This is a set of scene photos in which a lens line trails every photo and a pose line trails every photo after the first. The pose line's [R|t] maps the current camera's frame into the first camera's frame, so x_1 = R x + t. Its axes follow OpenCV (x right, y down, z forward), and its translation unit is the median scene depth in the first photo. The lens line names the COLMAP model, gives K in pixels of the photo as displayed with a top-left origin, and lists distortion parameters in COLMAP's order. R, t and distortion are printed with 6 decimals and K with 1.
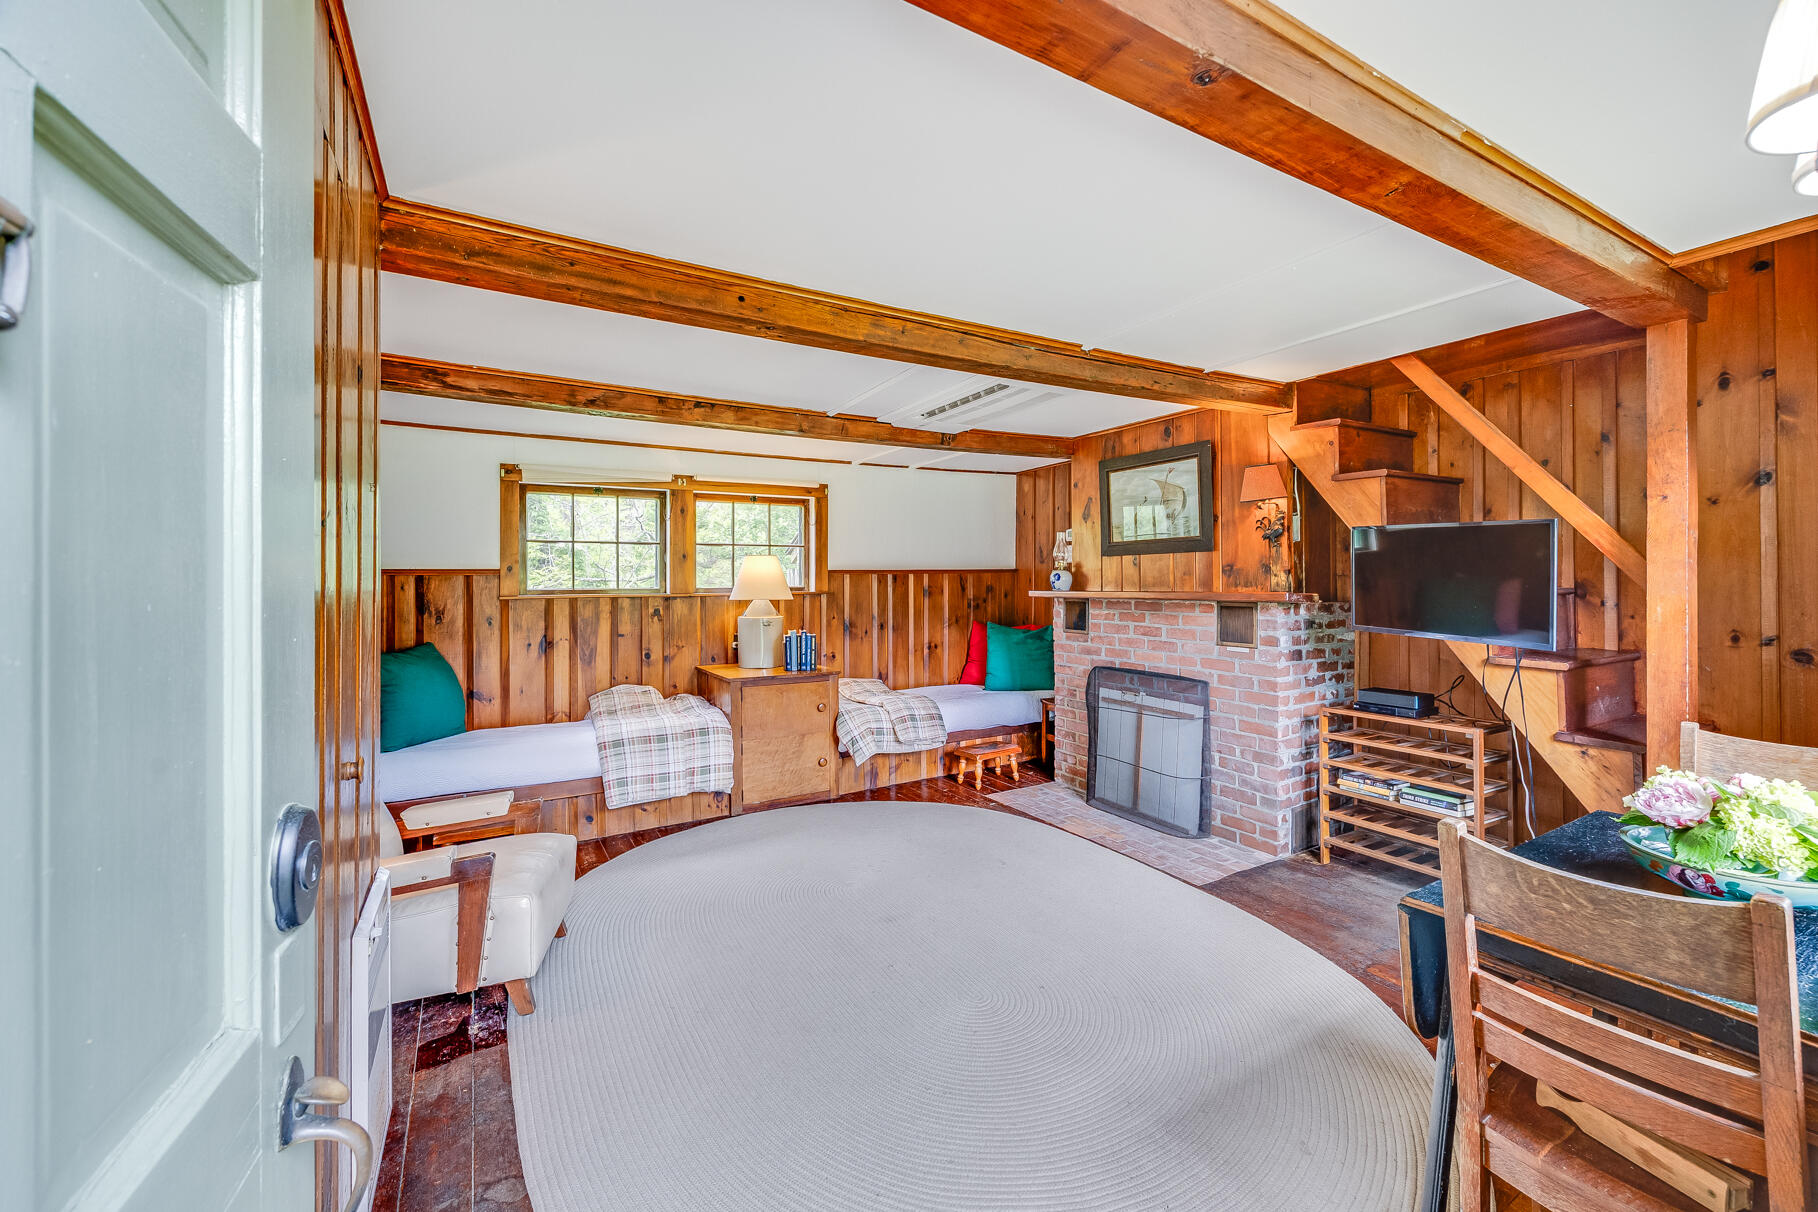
lens RADIAL K [[754.2, 0, 909.3], [0, 754.2, 592.5], [0, 0, 1]] dist [0.005112, 0.000203]
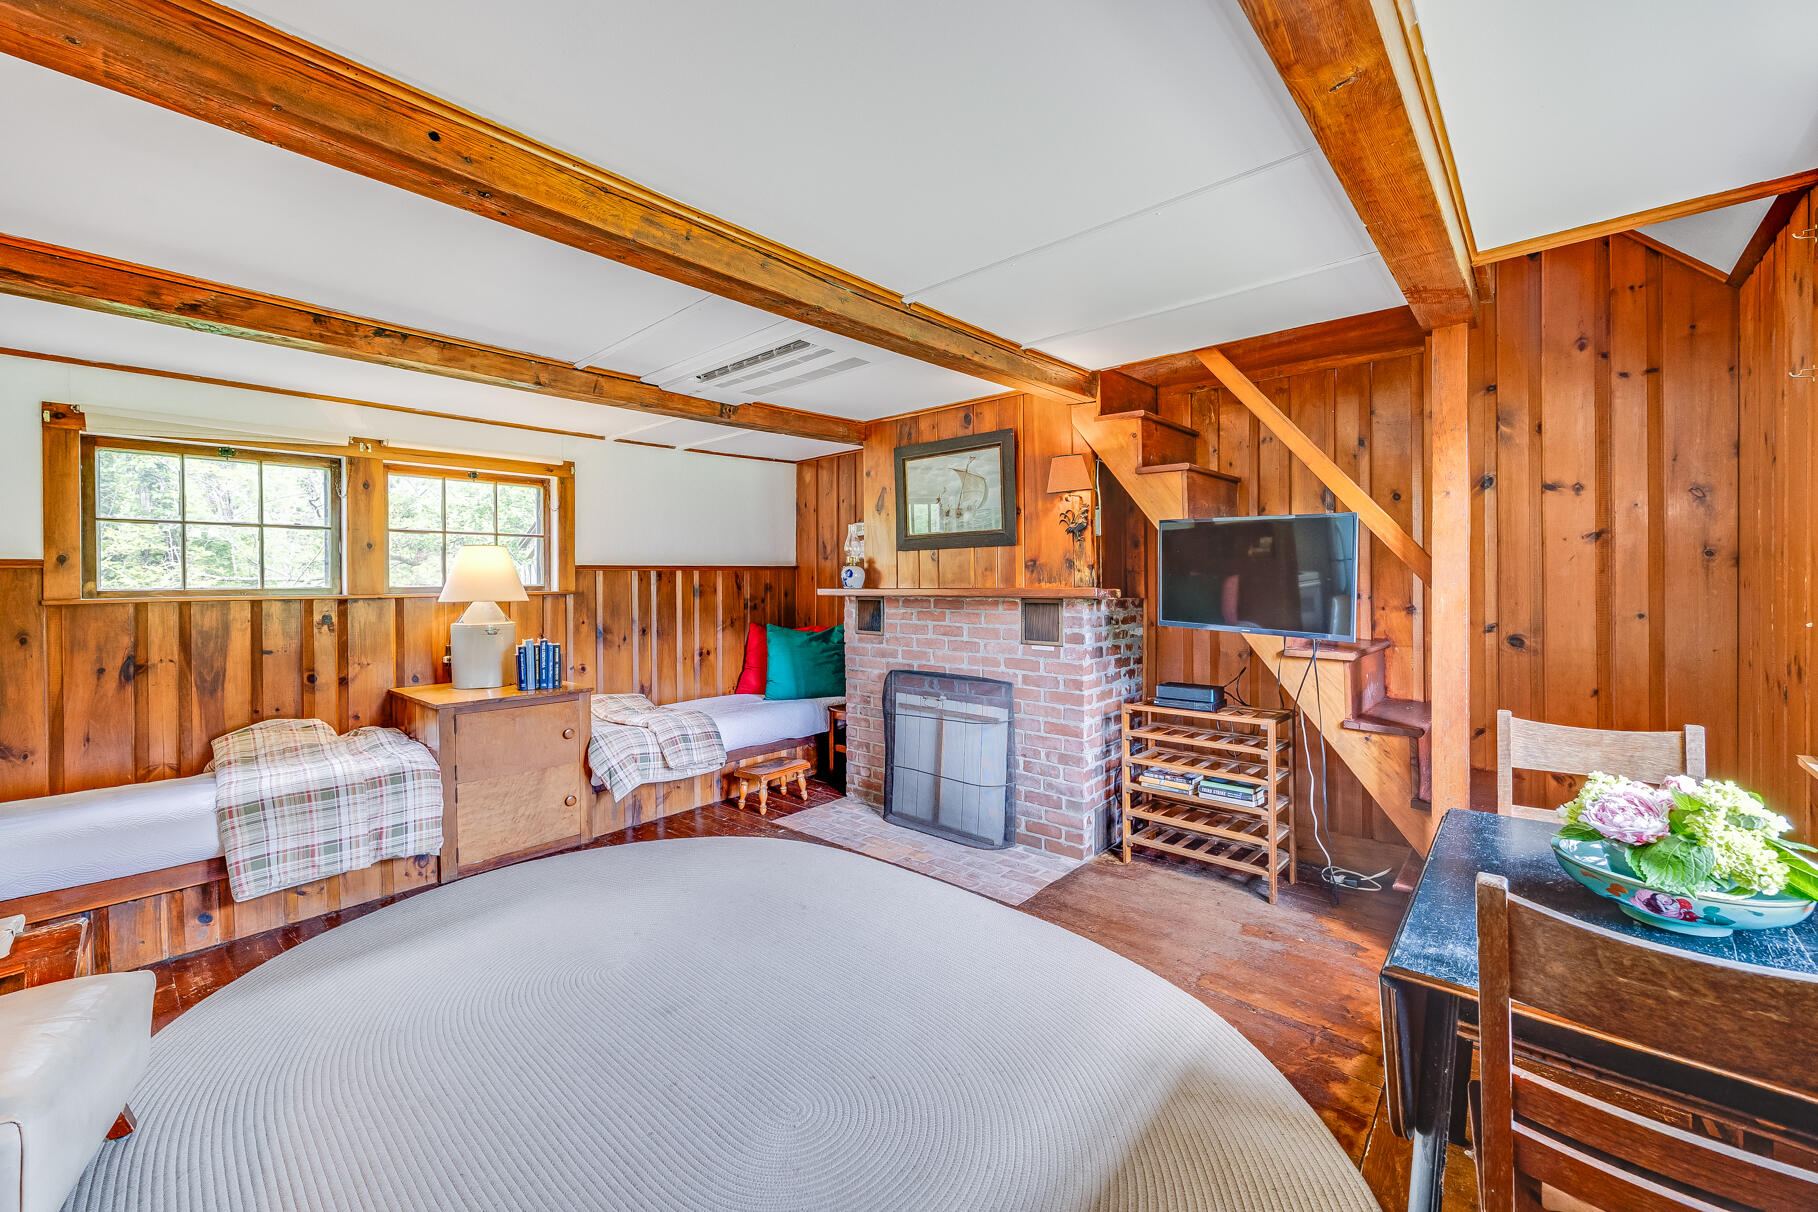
lens RADIAL K [[754.2, 0, 909.3], [0, 754.2, 592.5], [0, 0, 1]] dist [0.005112, 0.000203]
pose [[0.951660, -0.006344, 0.307089, -0.018953], [0.006744, 0.999977, -0.000240, 0.003994], [-0.307080, 0.002300, 0.951681, 0.135561]]
